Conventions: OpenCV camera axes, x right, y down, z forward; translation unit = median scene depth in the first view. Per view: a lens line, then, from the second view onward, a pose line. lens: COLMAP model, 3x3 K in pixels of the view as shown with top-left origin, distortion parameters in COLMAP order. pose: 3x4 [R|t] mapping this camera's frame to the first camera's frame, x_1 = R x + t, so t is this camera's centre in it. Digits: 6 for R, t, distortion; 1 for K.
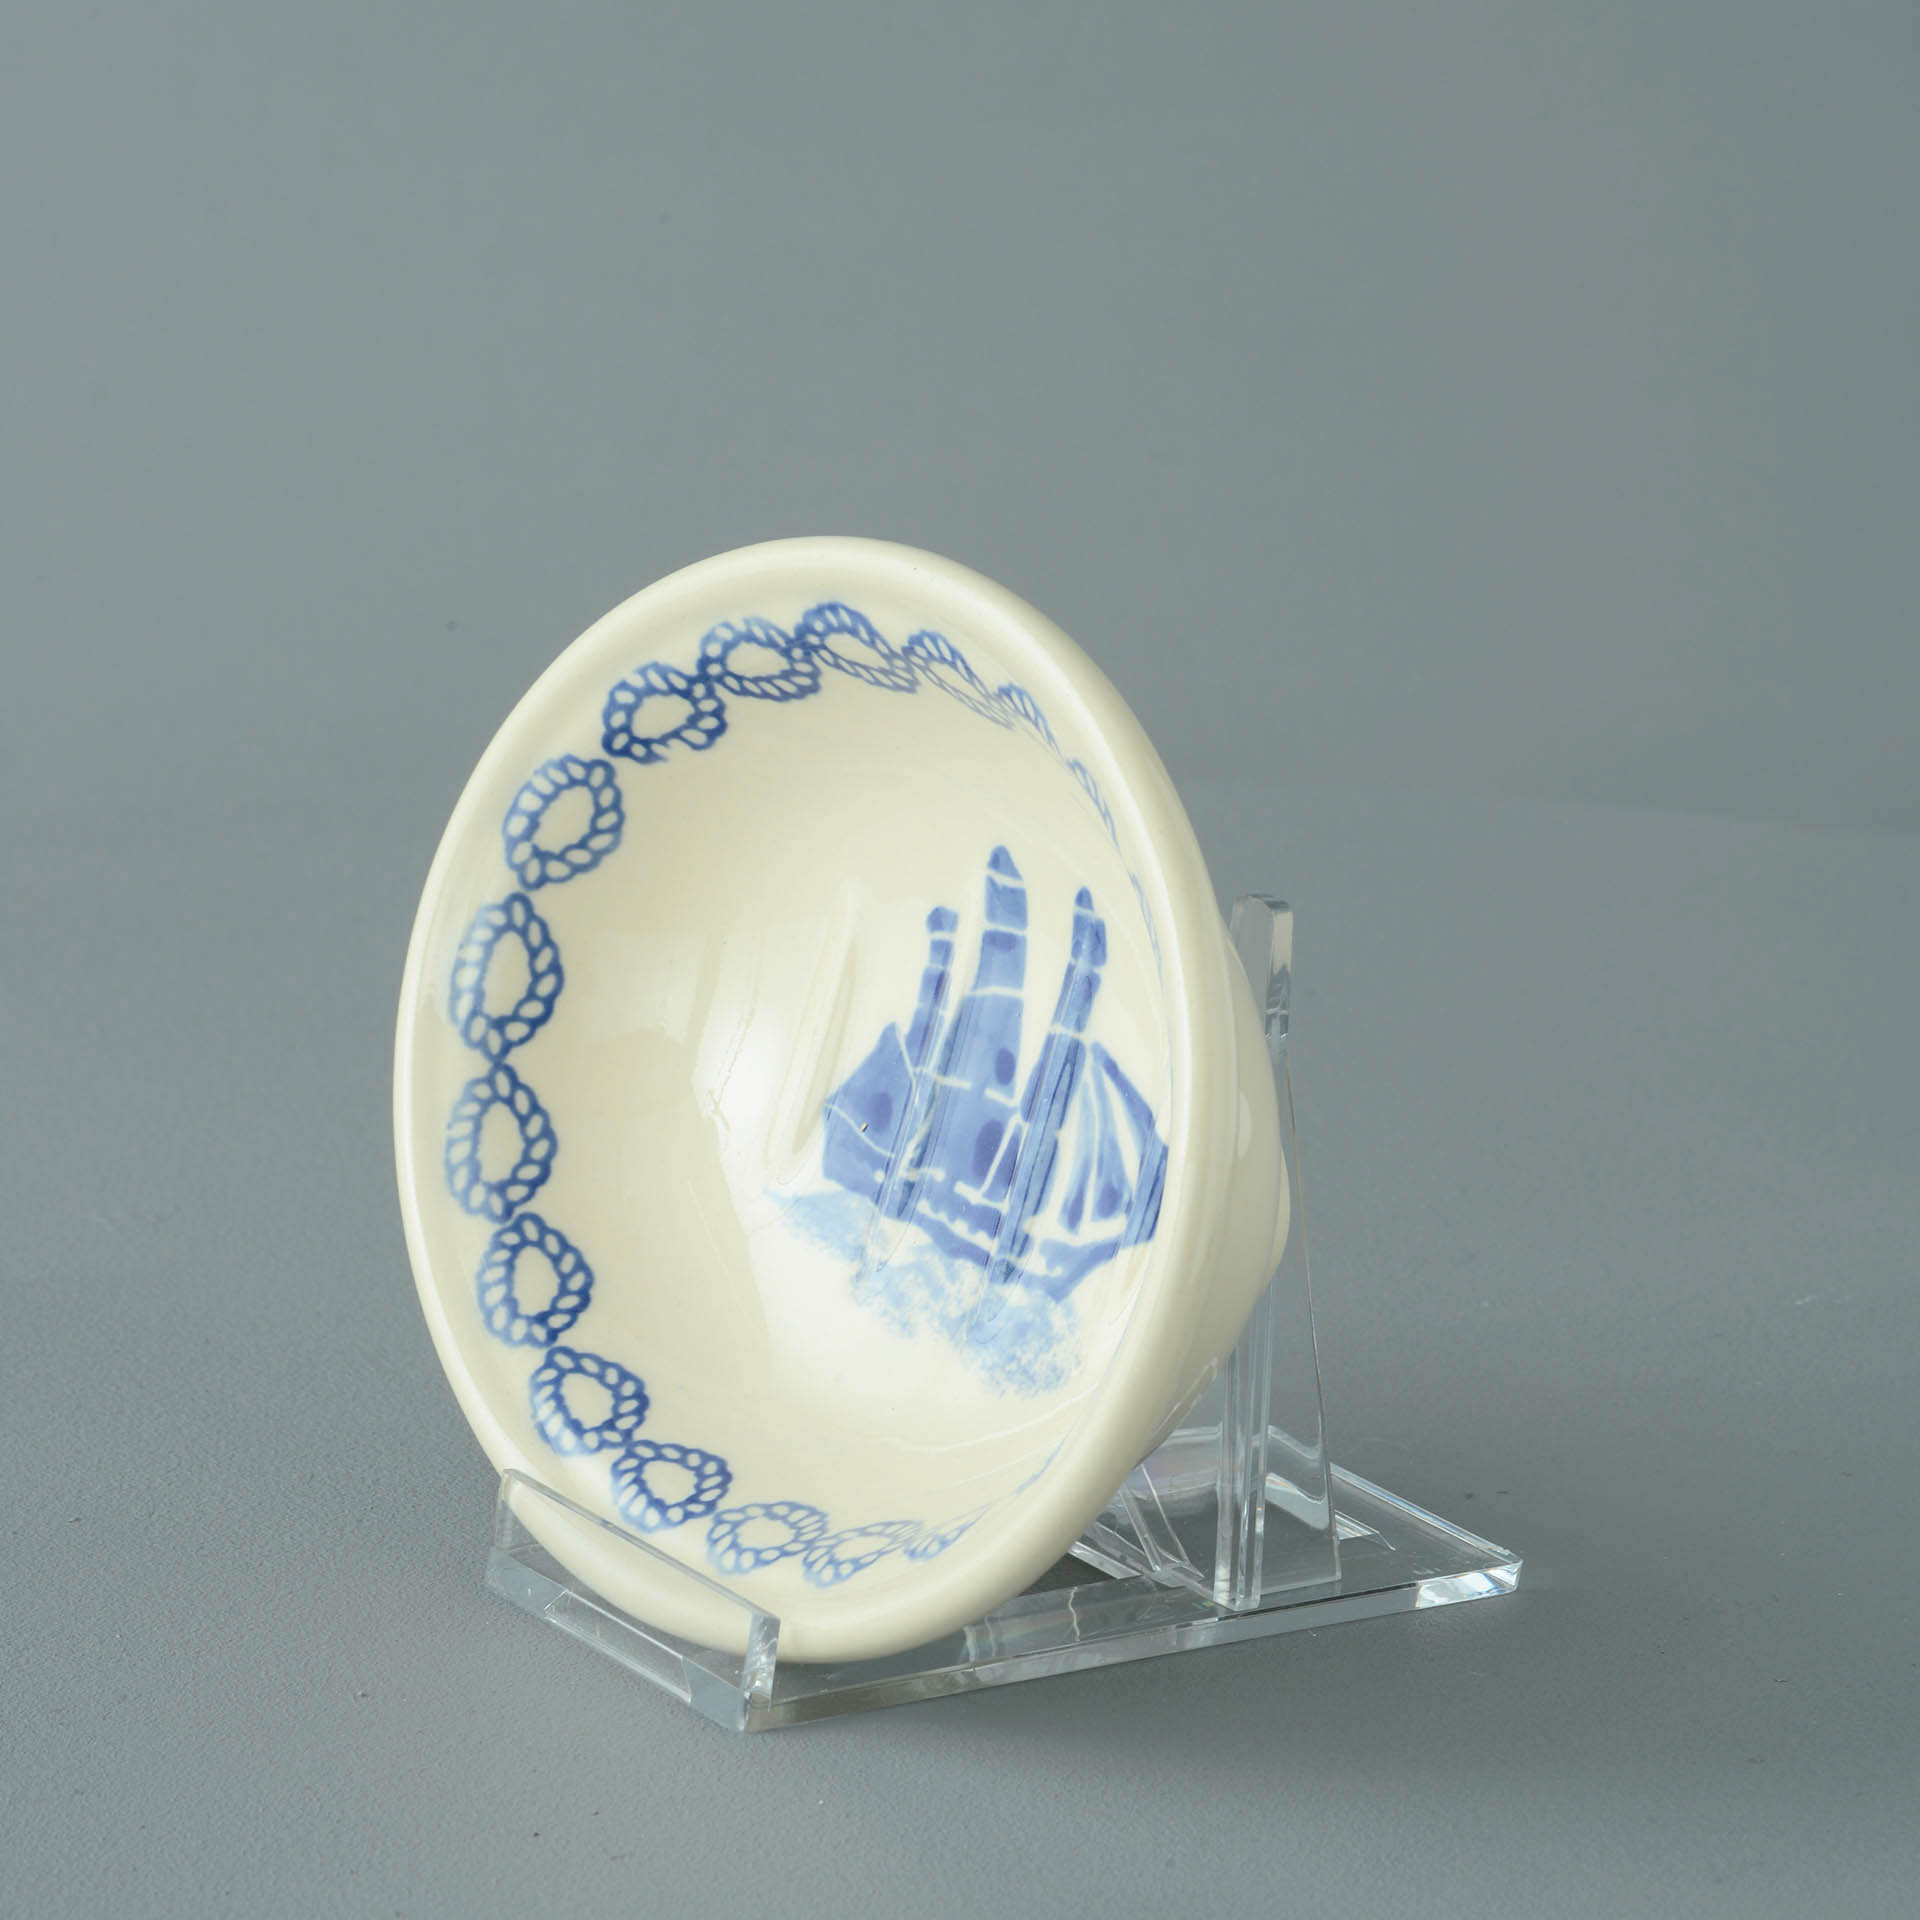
lens RADIAL K [[10521.6, 0, 960.9], [0, 10521.6, 952.1], [0, 0, 1]] dist [1.177059, 0.000000]
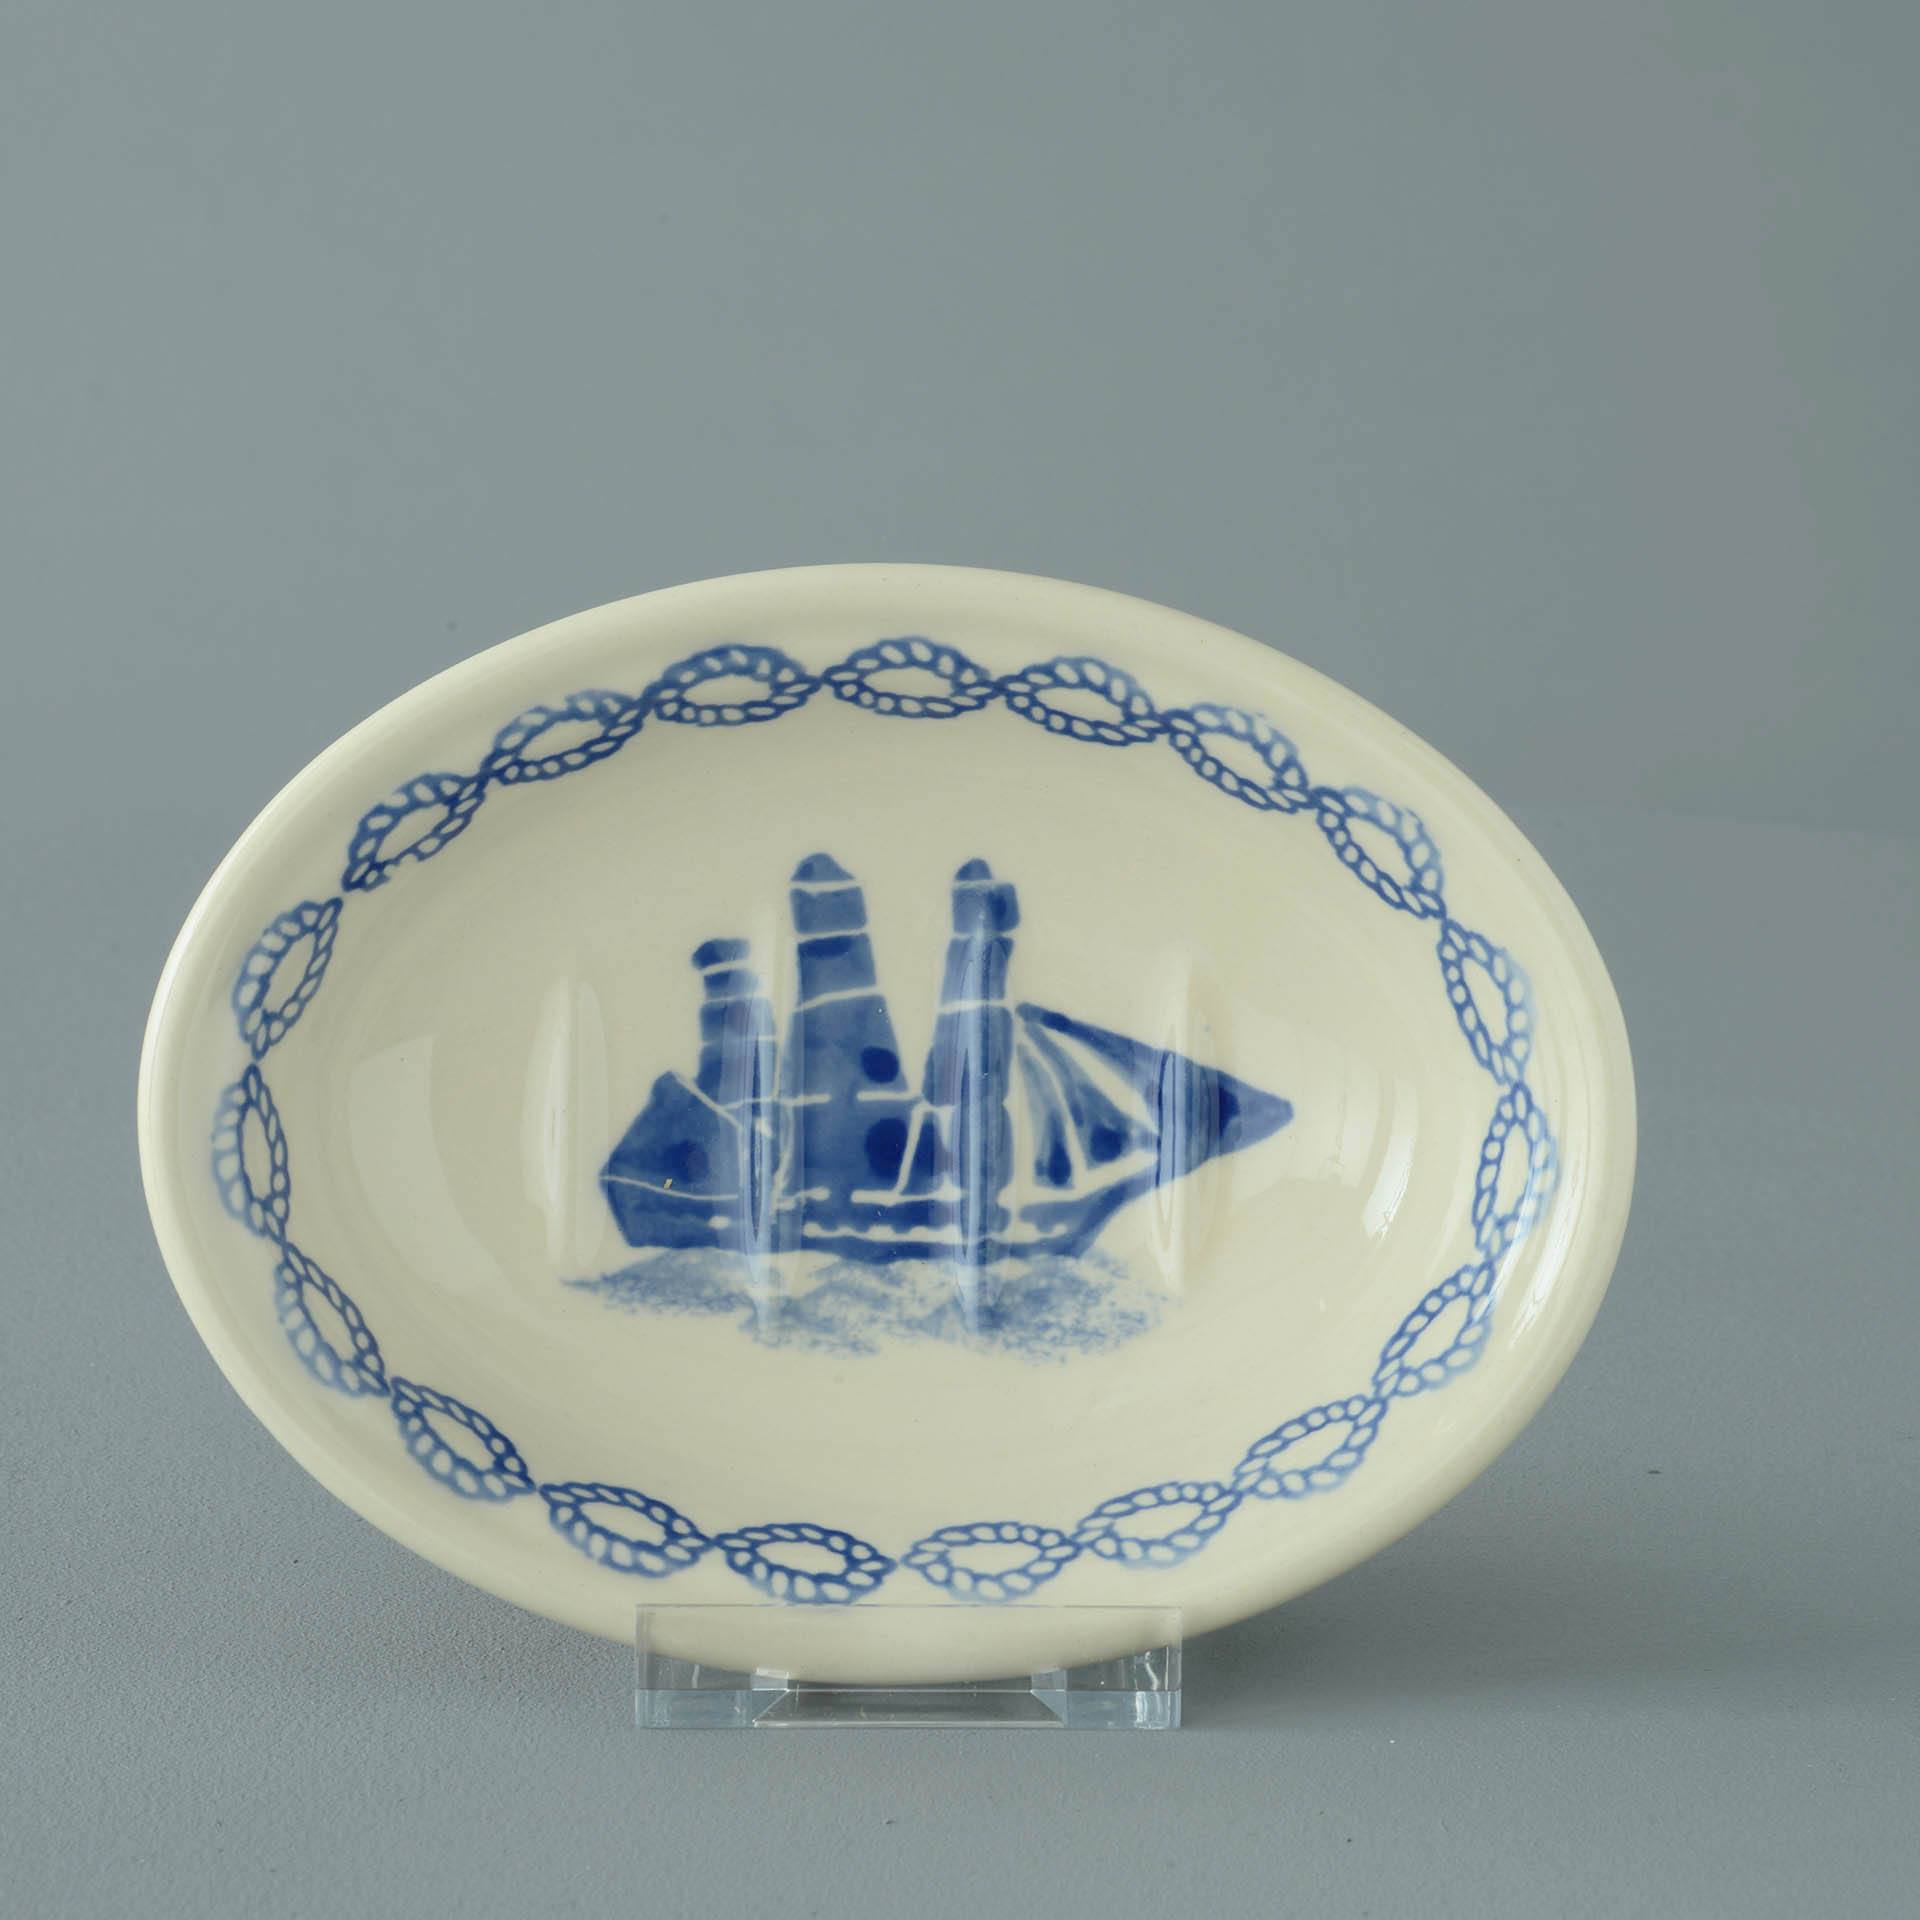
lens RADIAL K [[10521.6, 0, 961.9], [0, 10521.6, 965.0], [0, 0, 1]] dist [1.177059, 0.000000]
pose [[0.504892, -0.239363, 0.829331, -0.814243], [0.231874, 0.963078, 0.136801, -0.132440], [-0.831455, 0.123231, 0.541753, 0.449136]]
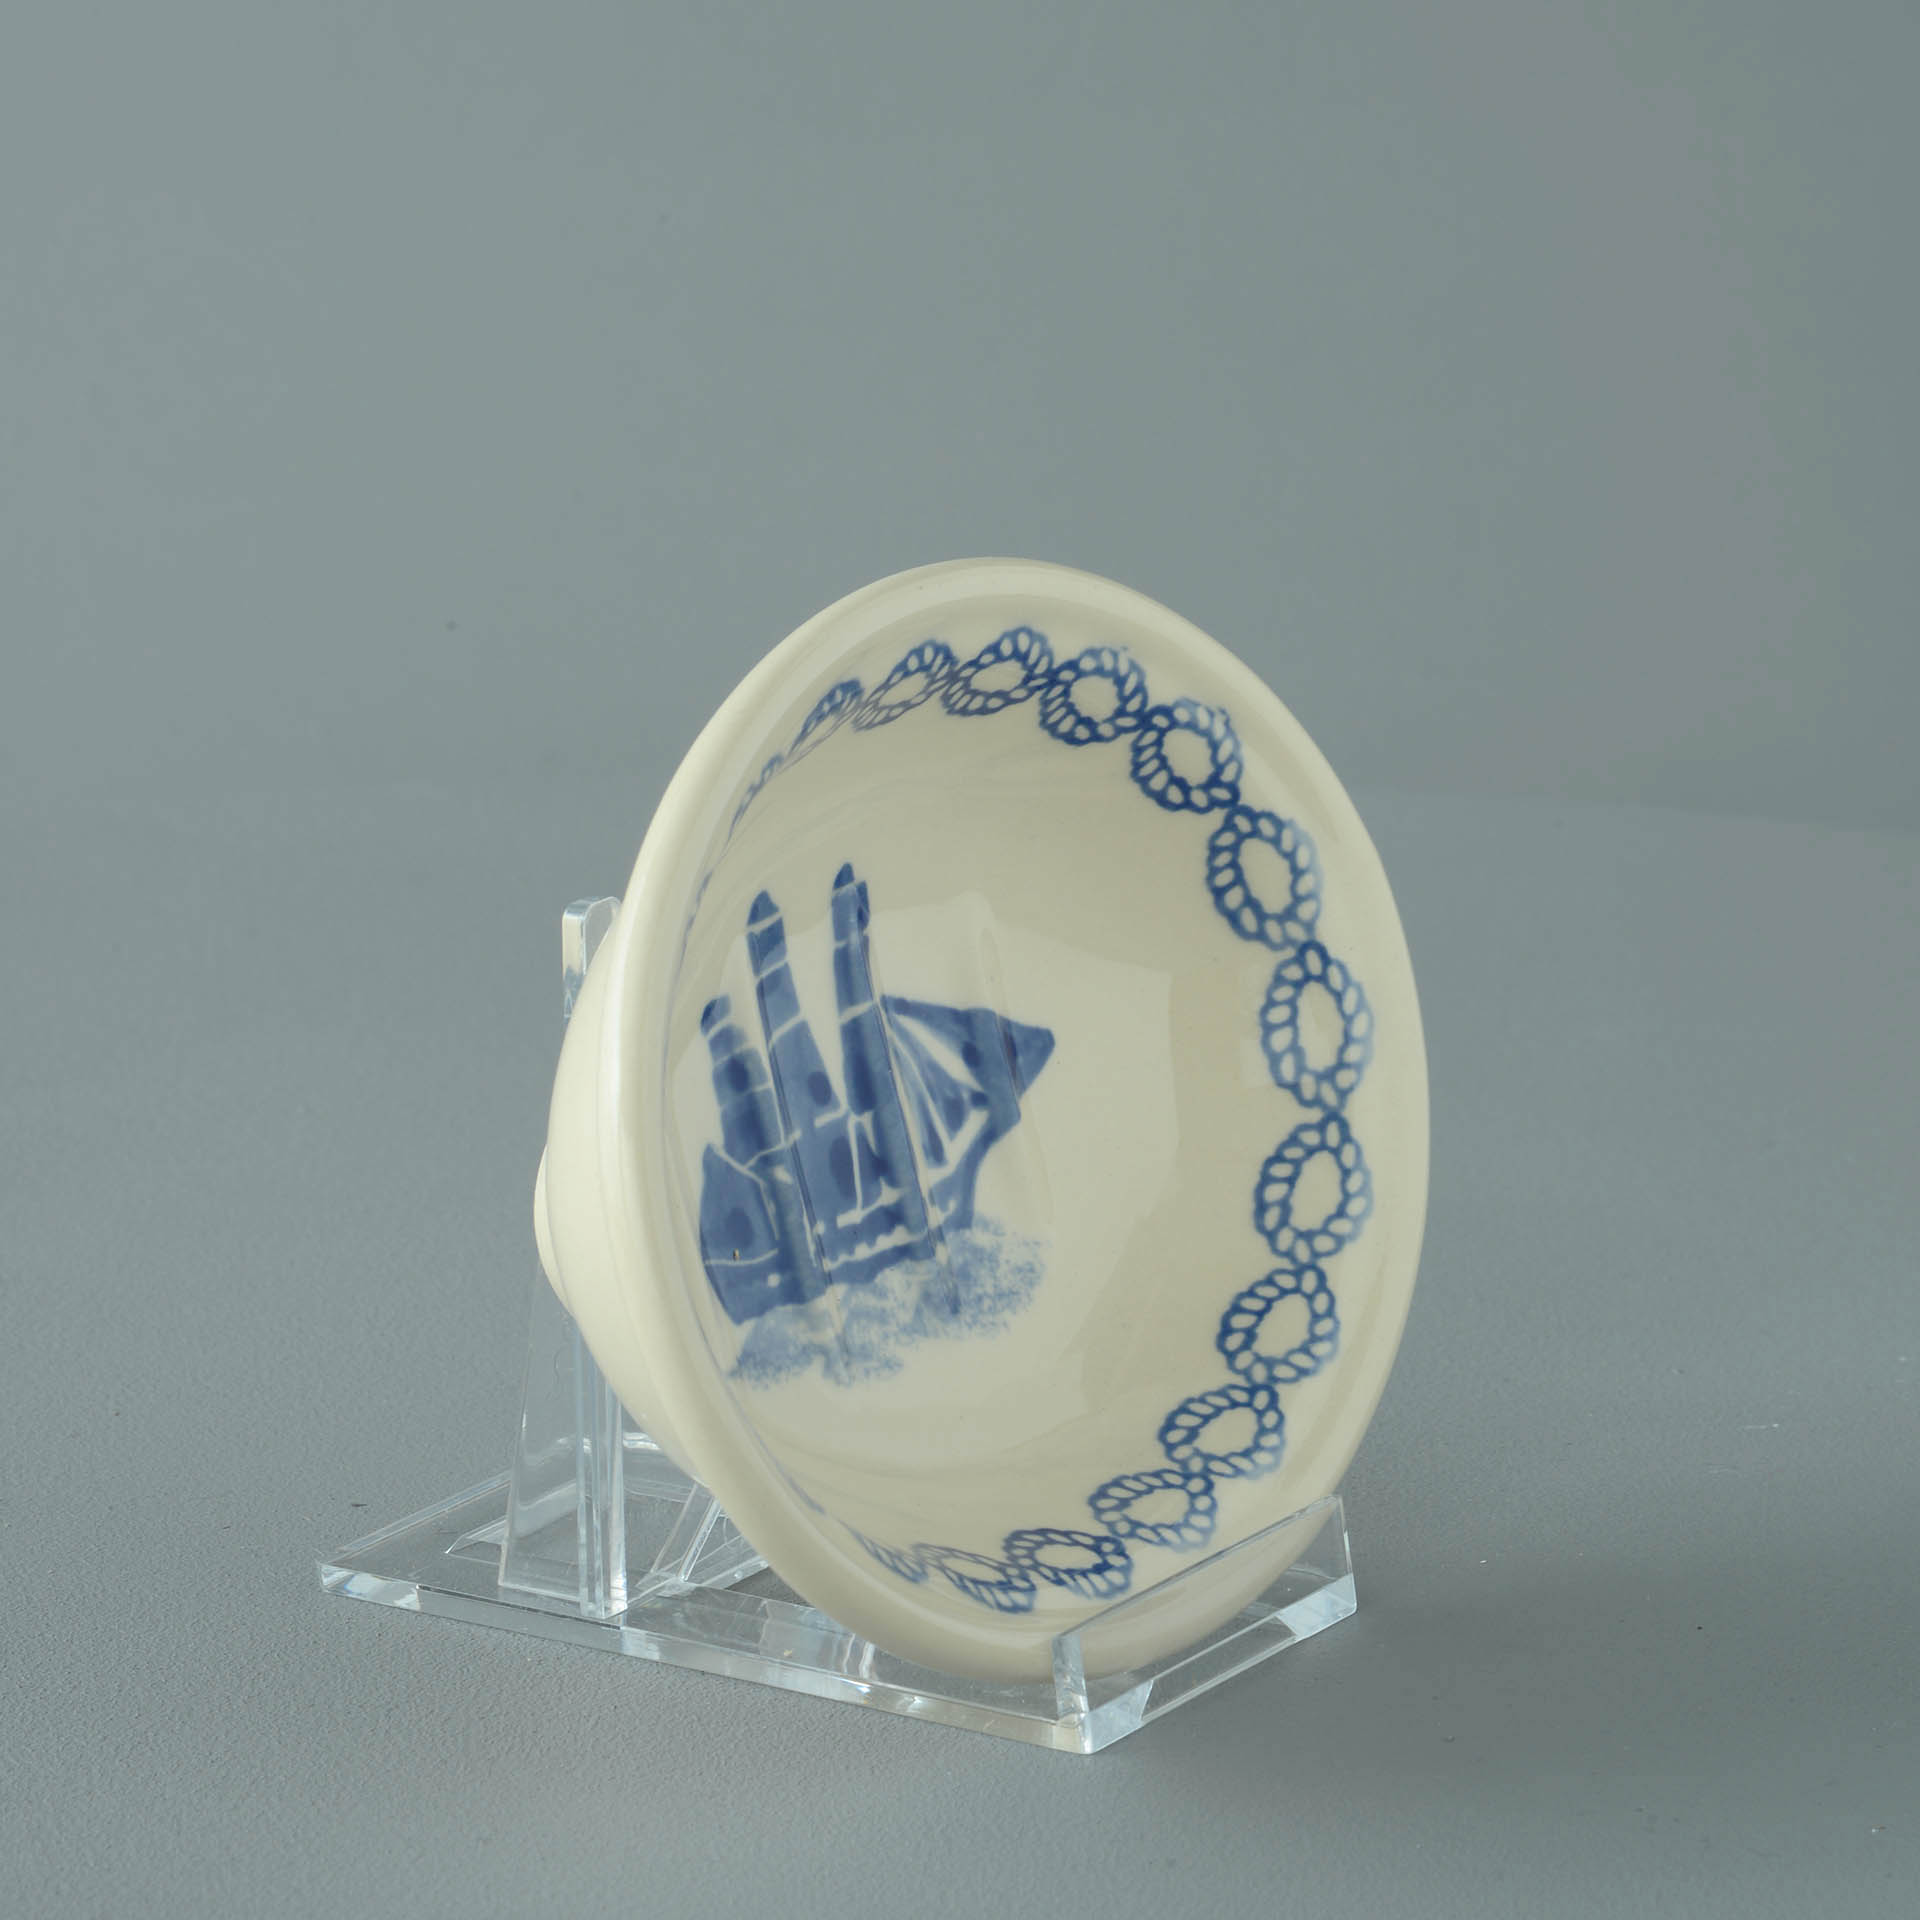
lens RADIAL K [[10521.6, 0, 961.2], [0, 10521.6, 960.6], [0, 0, 1]] dist [1.177059, 0.000000]
pose [[-0.460410, -0.251992, 0.851189, -0.838630], [0.219277, 0.896866, 0.384122, -0.375924], [-0.860198, 0.363500, -0.357669, 1.332484]]
